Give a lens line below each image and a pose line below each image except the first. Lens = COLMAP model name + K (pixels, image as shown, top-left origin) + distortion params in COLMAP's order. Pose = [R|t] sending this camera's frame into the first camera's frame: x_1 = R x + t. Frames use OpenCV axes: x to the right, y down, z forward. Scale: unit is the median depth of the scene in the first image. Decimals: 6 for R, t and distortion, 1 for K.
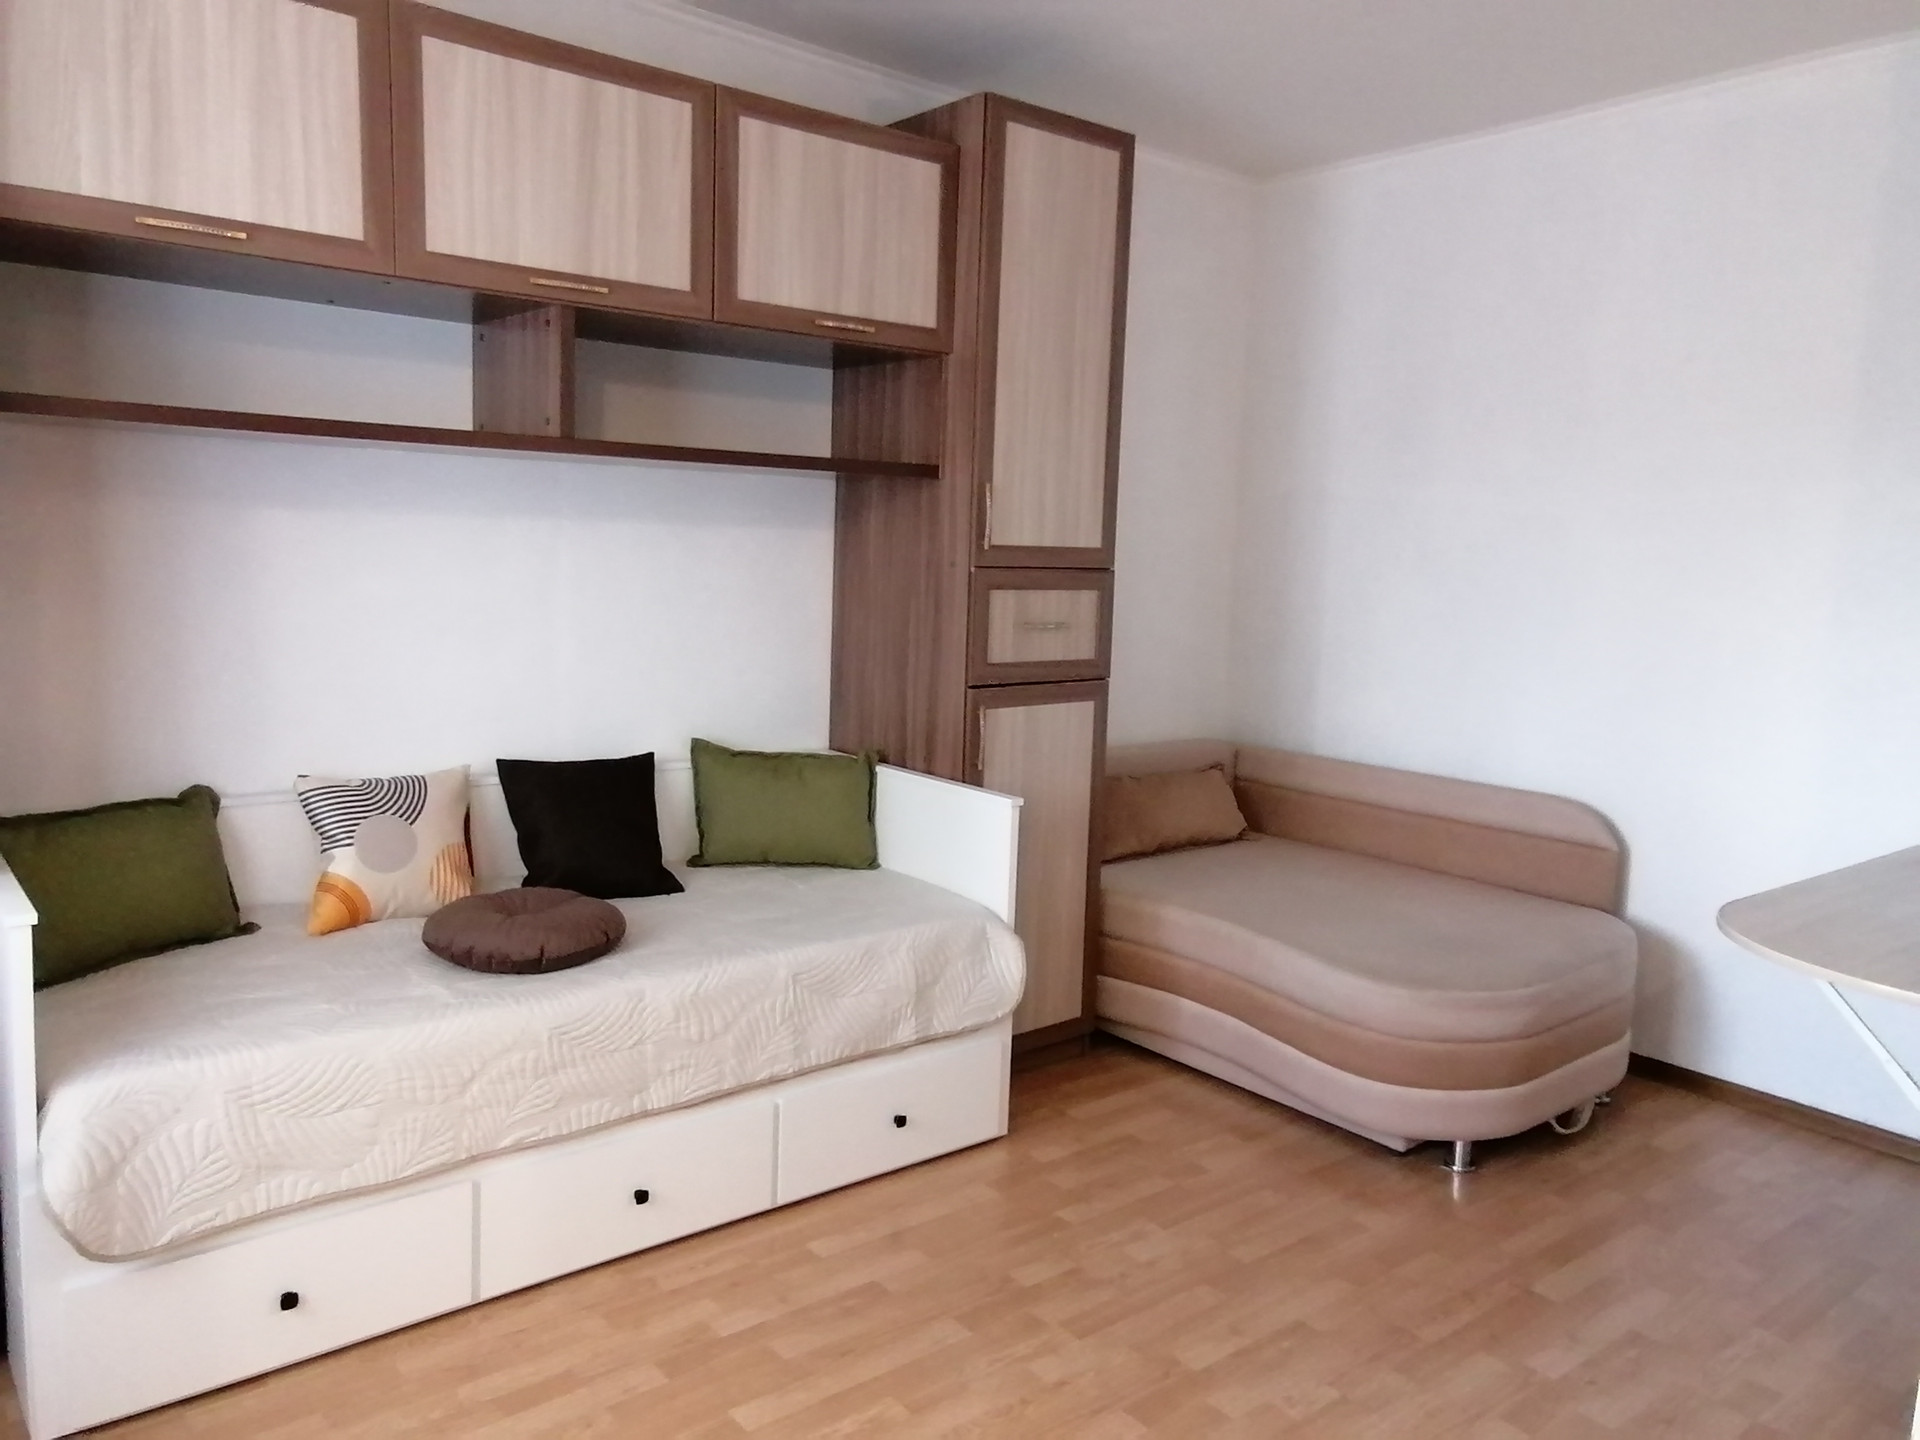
lens RADIAL K [[1413.3, 0, 960.0], [0, 1413.3, 720.0], [0, 0, 1]] dist [0.033072, -0.000225]
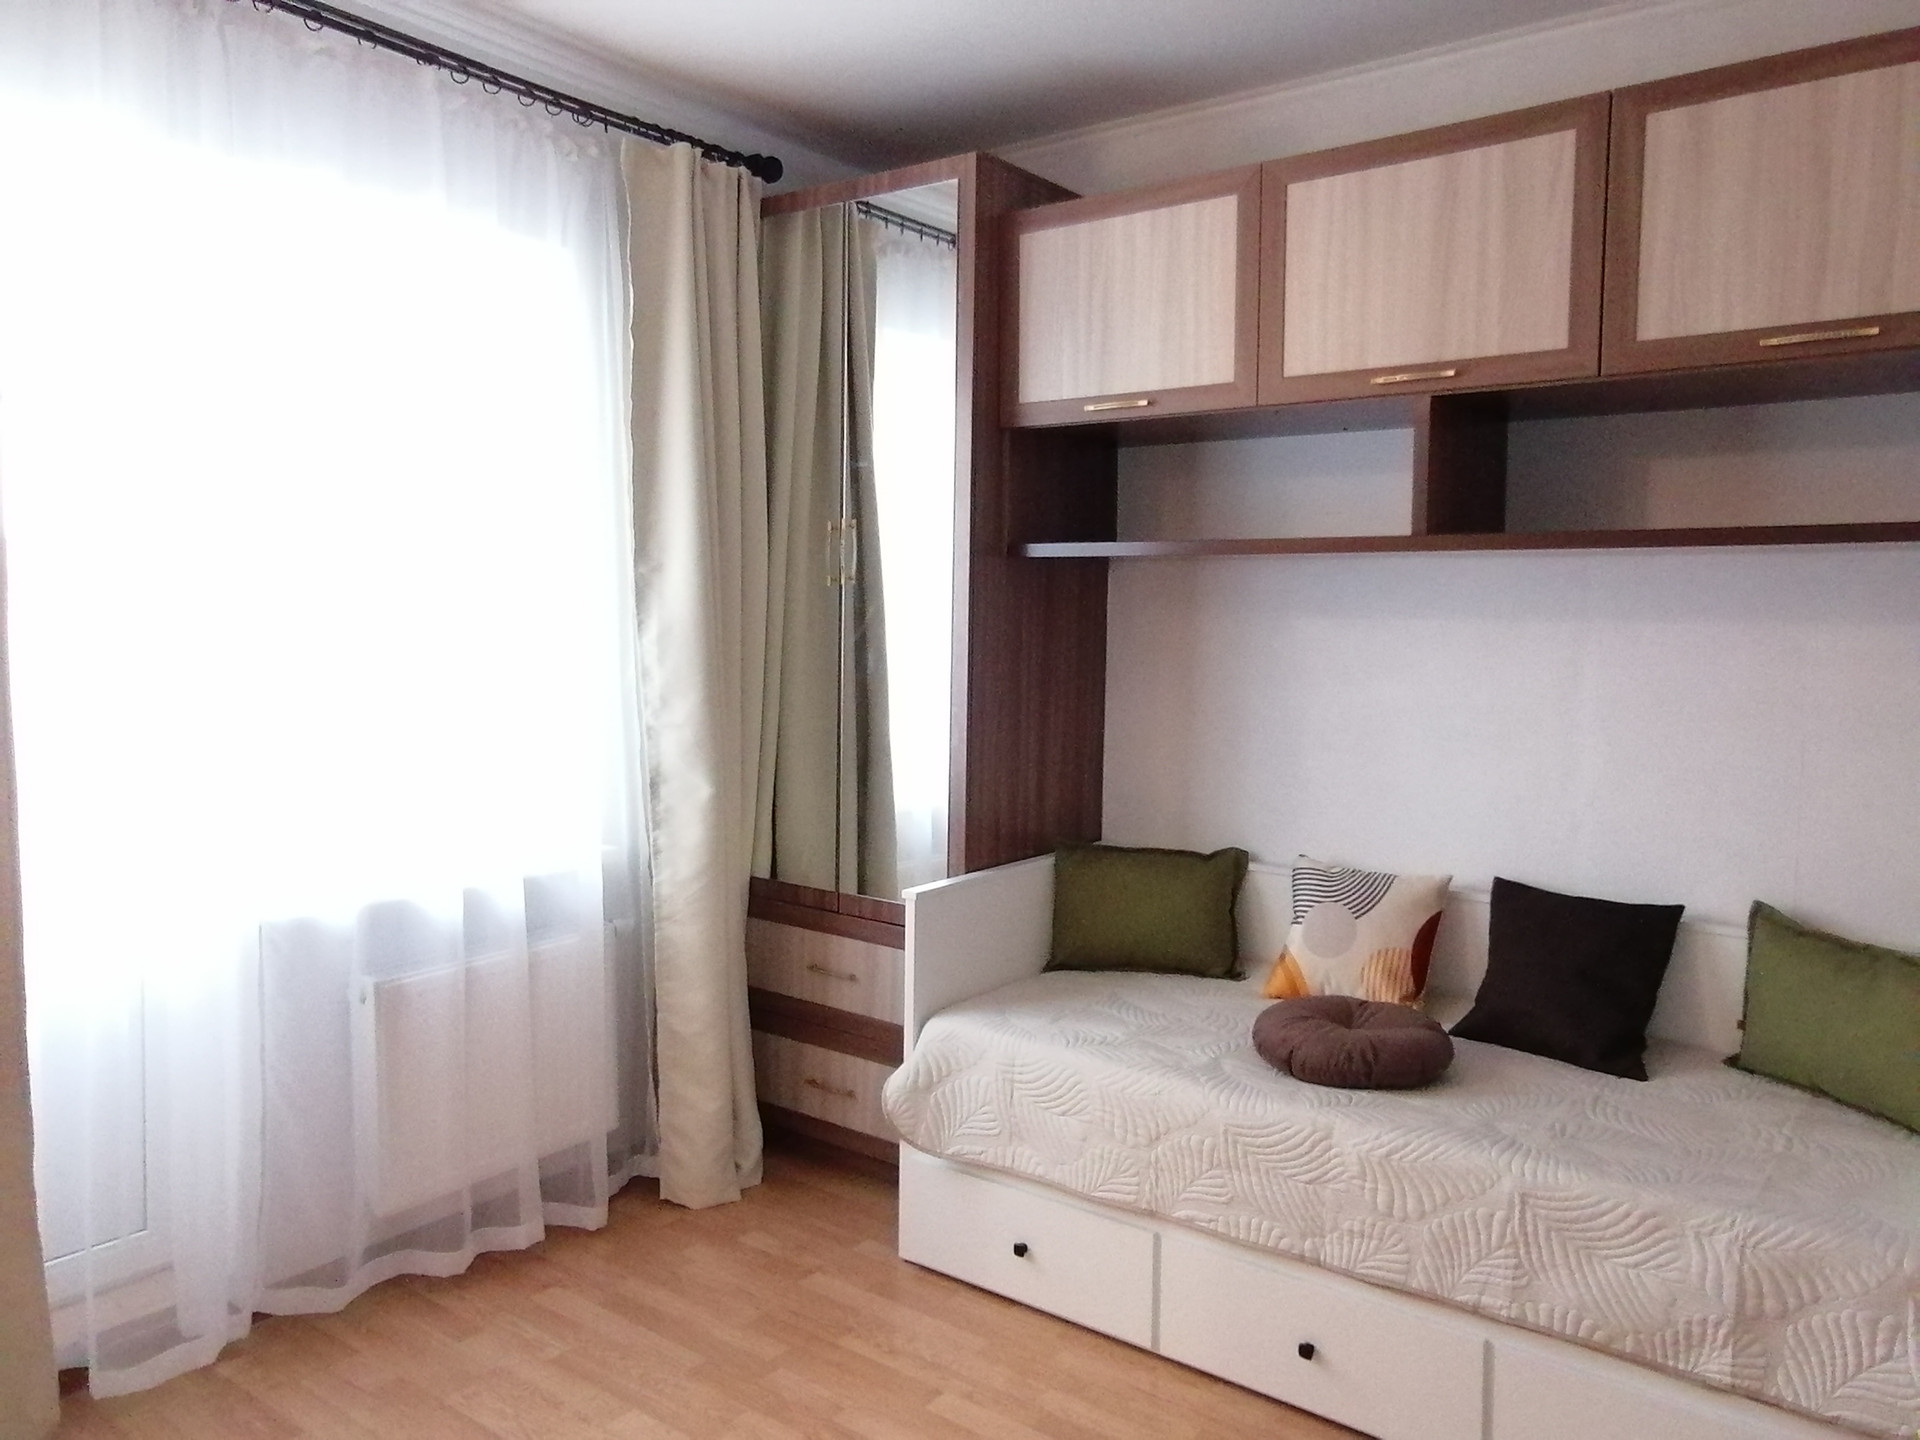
lens RADIAL K [[1367.5, 0, 960.0], [0, 1367.5, 720.0], [0, 0, 1]] dist [0.003408, 0.048774]
pose [[0.251960, 0.048256, -0.966534, 0.548239], [-0.126410, 0.991840, 0.016566, -0.054513], [0.959446, 0.118005, 0.256004, 0.500086]]
